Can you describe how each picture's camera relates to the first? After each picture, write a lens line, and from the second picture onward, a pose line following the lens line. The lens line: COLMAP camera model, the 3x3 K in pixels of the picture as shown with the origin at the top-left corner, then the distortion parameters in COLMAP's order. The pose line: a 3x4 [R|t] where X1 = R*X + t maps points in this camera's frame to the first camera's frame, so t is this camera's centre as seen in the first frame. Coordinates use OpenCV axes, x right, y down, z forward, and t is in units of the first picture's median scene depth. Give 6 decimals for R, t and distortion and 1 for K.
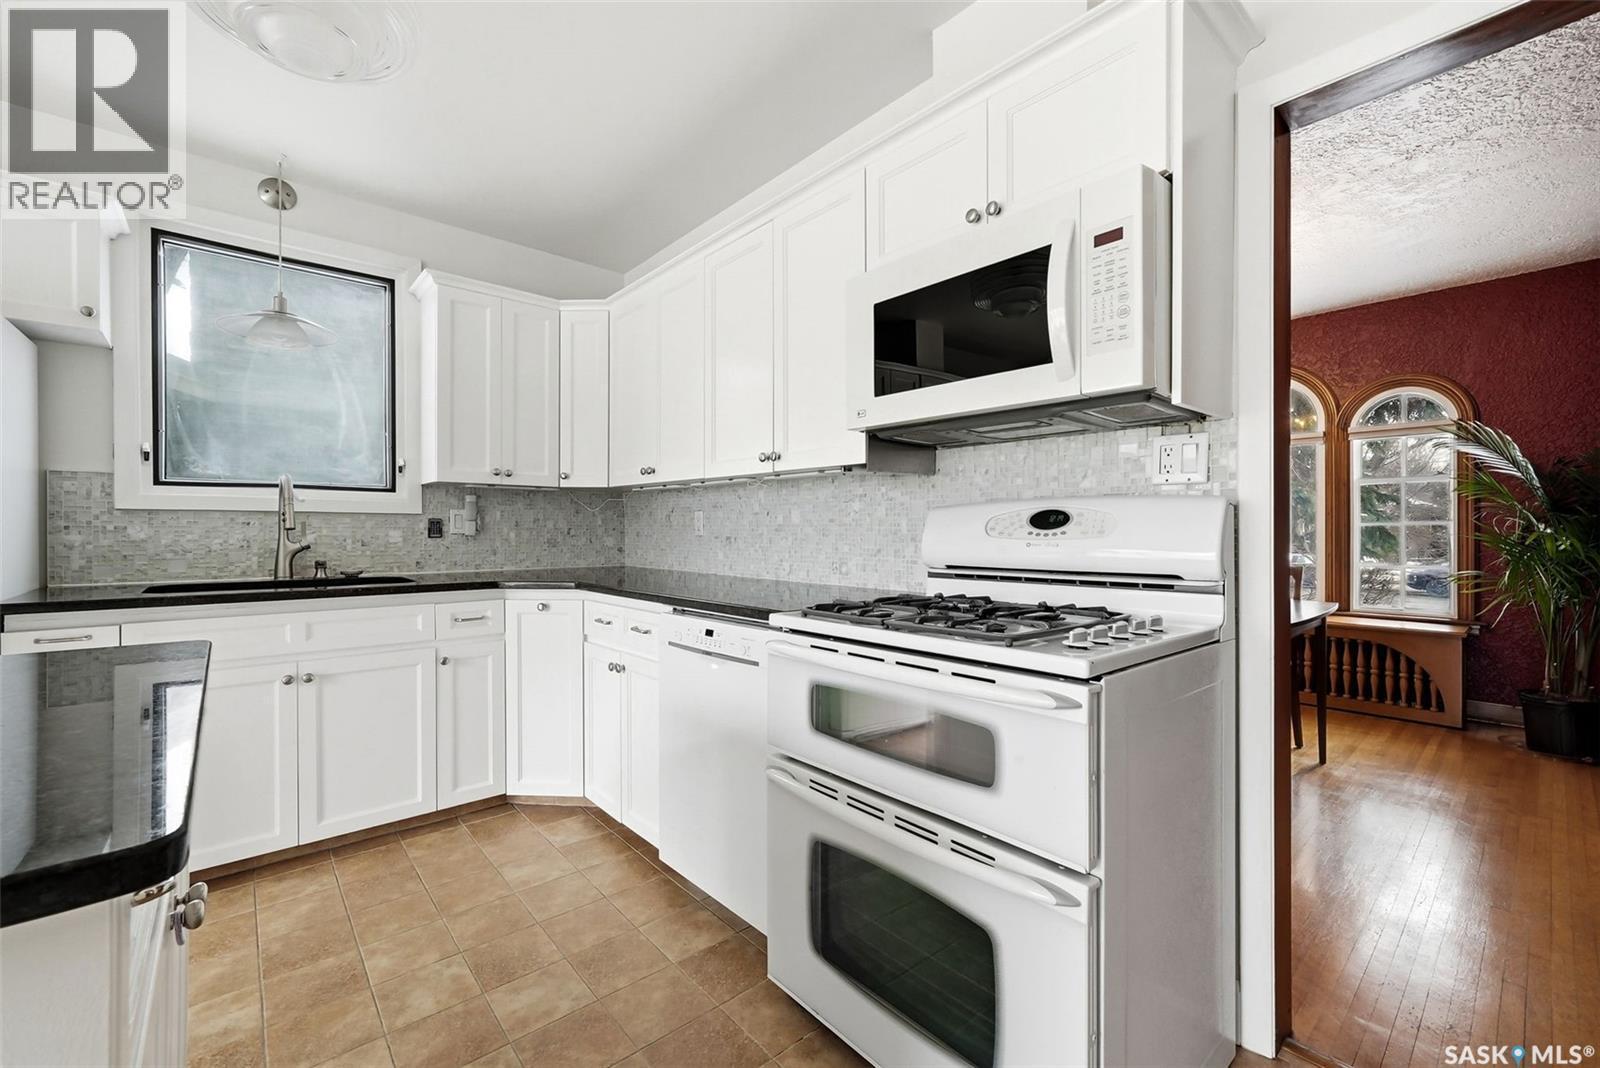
lens RADIAL K [[663.5, 0, 797.8], [0, 663.5, 530.0], [0, 0, 1]] dist [-0.006977, 0.002312]
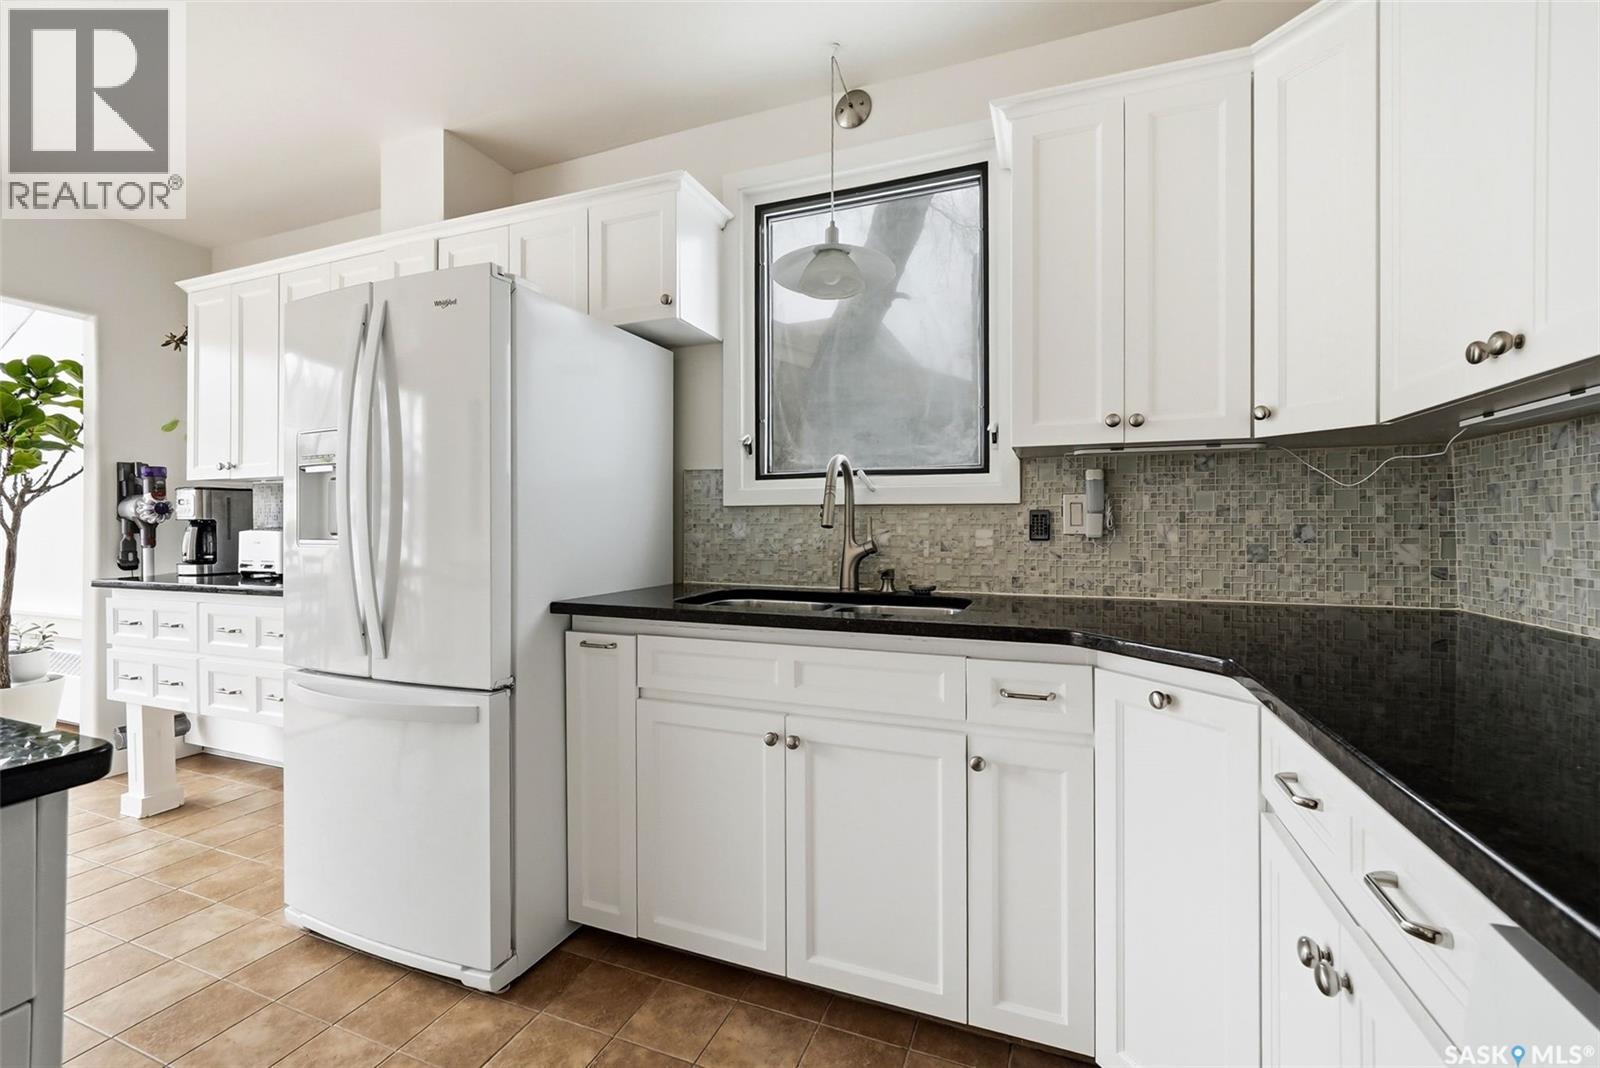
lens RADIAL K [[663.5, 0, 804.9], [0, 663.5, 530.9], [0, 0, 1]] dist [-0.006977, 0.002312]
pose [[0.467314, 0.000906, -0.884091, -0.103767], [-0.002658, 0.999996, -0.000380, 0.003772], [0.884088, 0.002527, 0.467314, 0.568730]]
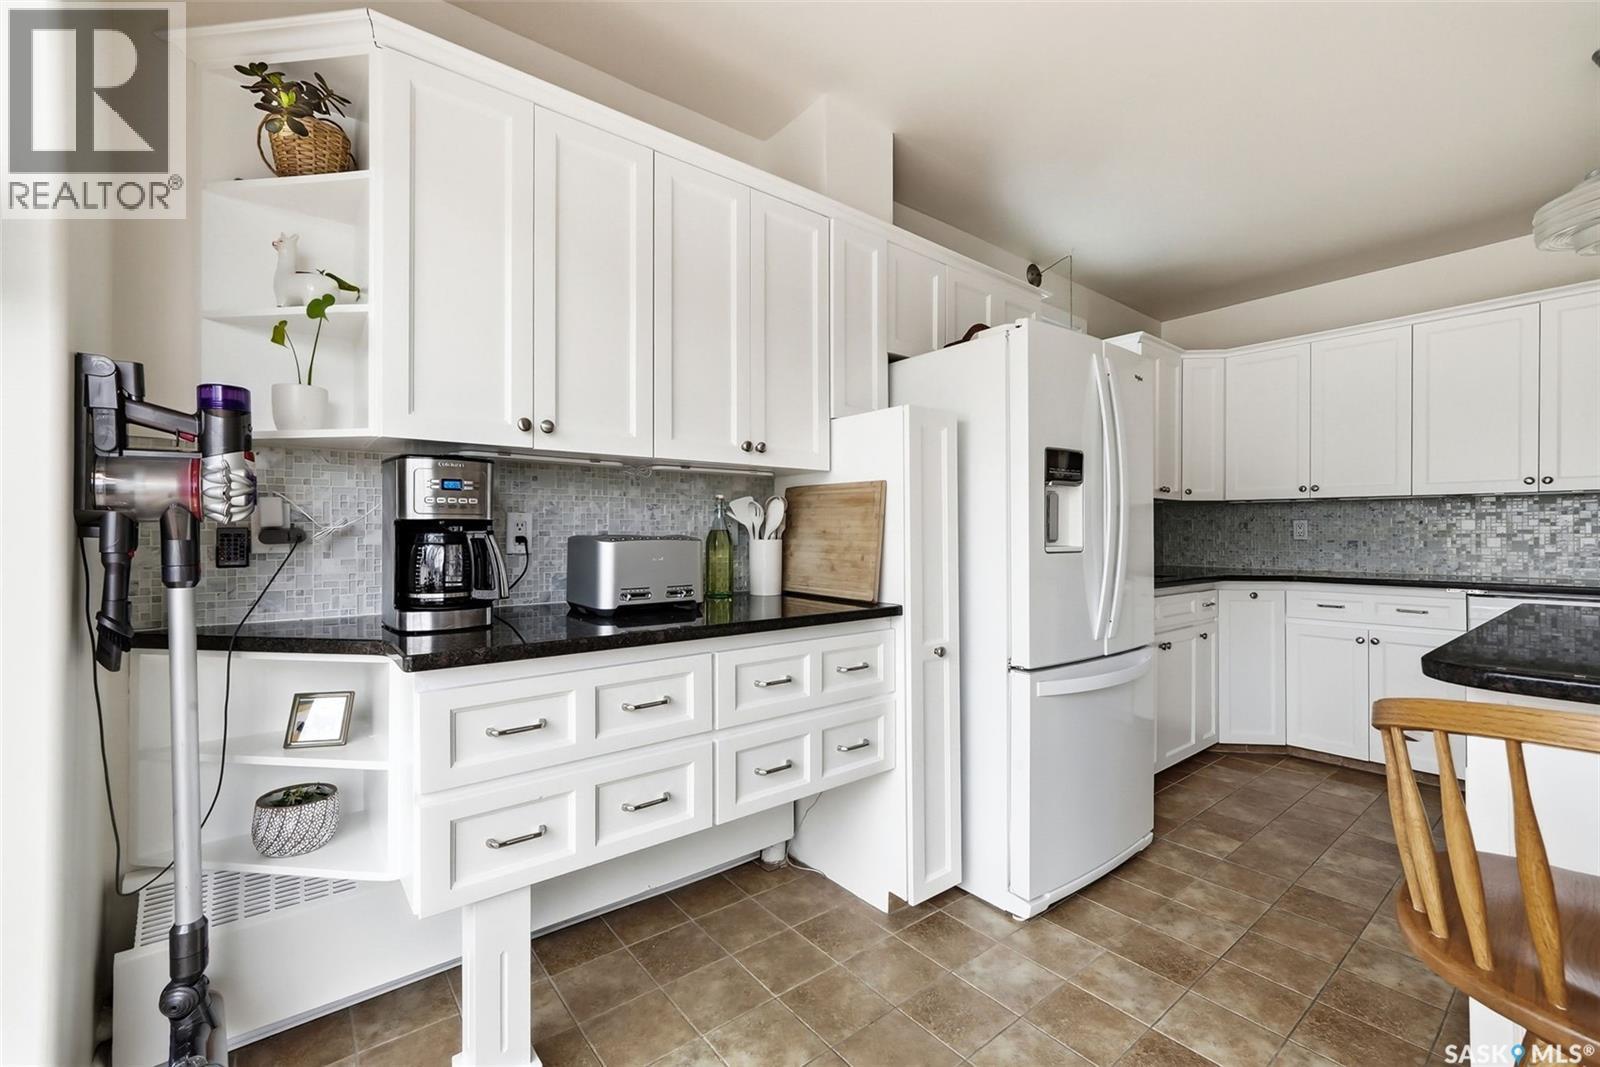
lens RADIAL K [[663.5, 0, 779.5], [0, 663.5, 525.3], [0, 0, 1]] dist [-0.006977, 0.002312]
pose [[0.998495, 0.001880, -0.054804, -1.197241], [-0.002519, 0.999930, -0.011602, -0.001776], [0.054778, 0.011722, 0.998430, -0.319272]]
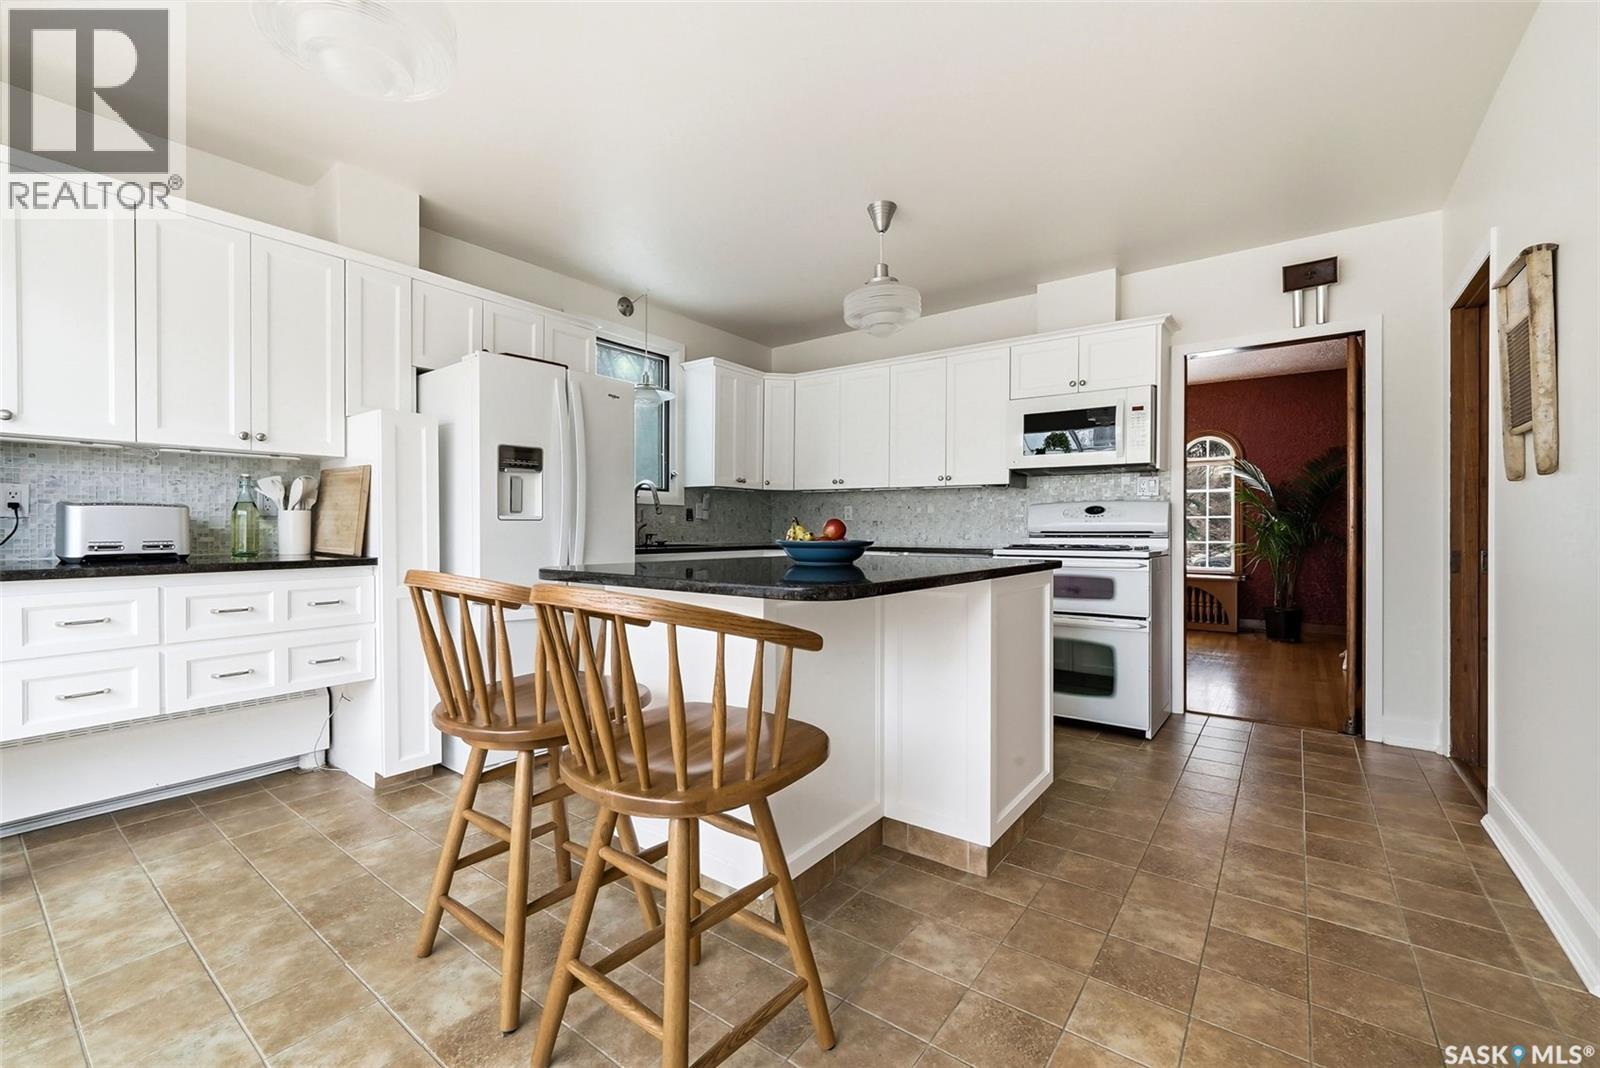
lens RADIAL K [[663.5, 0, 795.3], [0, 663.5, 526.6], [0, 0, 1]] dist [-0.006977, 0.002312]
pose [[0.978341, 0.003296, 0.206975, -0.708336], [-0.003054, 0.999994, -0.001488, 0.030459], [-0.206978, 0.000824, 0.978345, -0.667833]]
